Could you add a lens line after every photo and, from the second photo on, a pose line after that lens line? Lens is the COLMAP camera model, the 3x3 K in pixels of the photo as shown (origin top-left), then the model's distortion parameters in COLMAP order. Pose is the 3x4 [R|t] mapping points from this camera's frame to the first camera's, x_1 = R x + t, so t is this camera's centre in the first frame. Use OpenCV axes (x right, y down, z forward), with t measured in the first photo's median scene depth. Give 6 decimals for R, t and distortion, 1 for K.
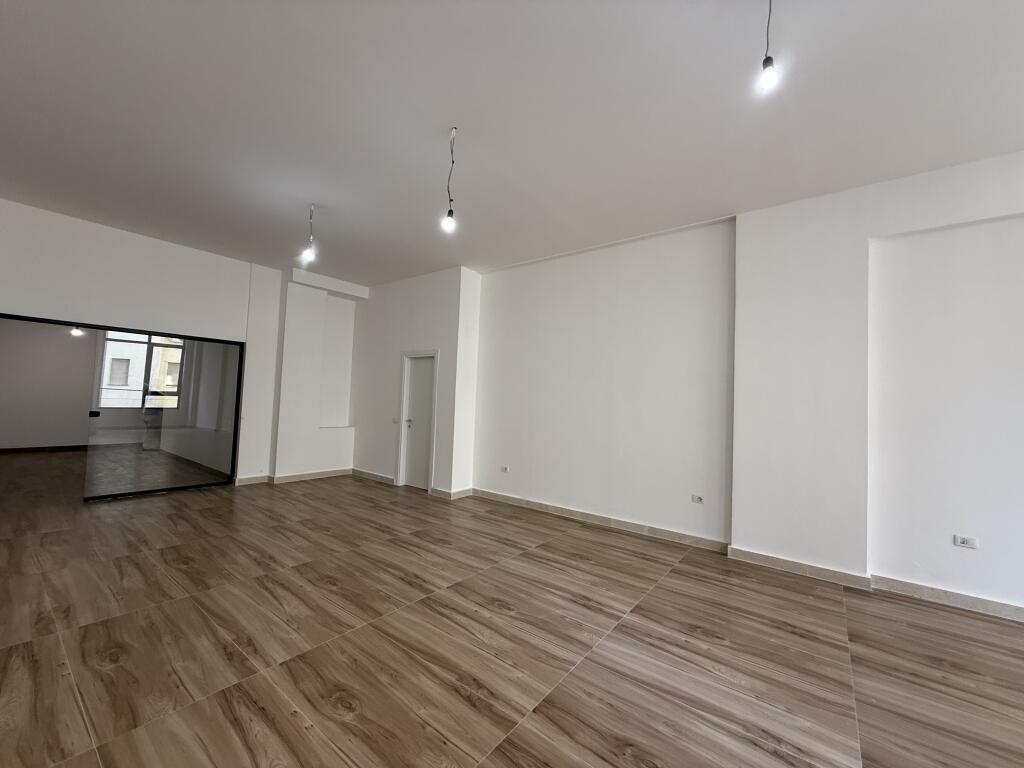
lens RADIAL K [[408.1, 0, 511.8], [0, 408.1, 346.1], [0, 0, 1]] dist [-0.003196, 0.000199]
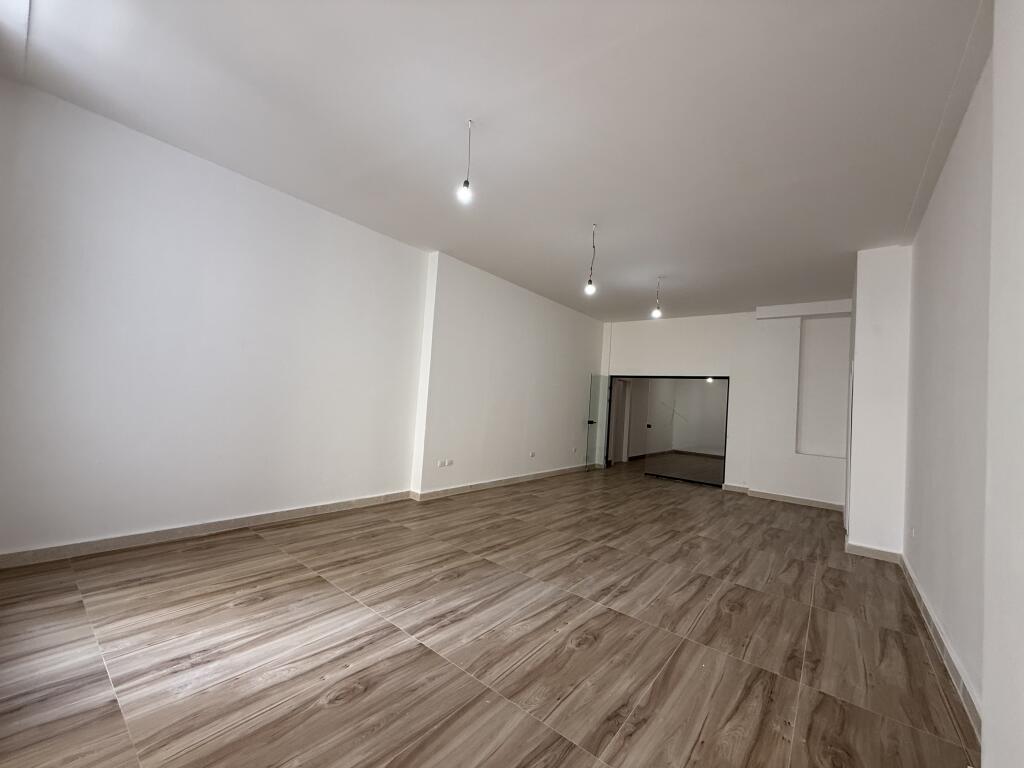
lens RADIAL K [[408.1, 0, 508.4], [0, 408.1, 376.9], [0, 0, 1]] dist [-0.003196, 0.000199]
pose [[-0.029219, -0.100970, -0.994460, 1.036710], [0.067713, 0.992400, -0.102750, 0.123940], [0.997277, -0.070340, -0.022160, 0.611586]]
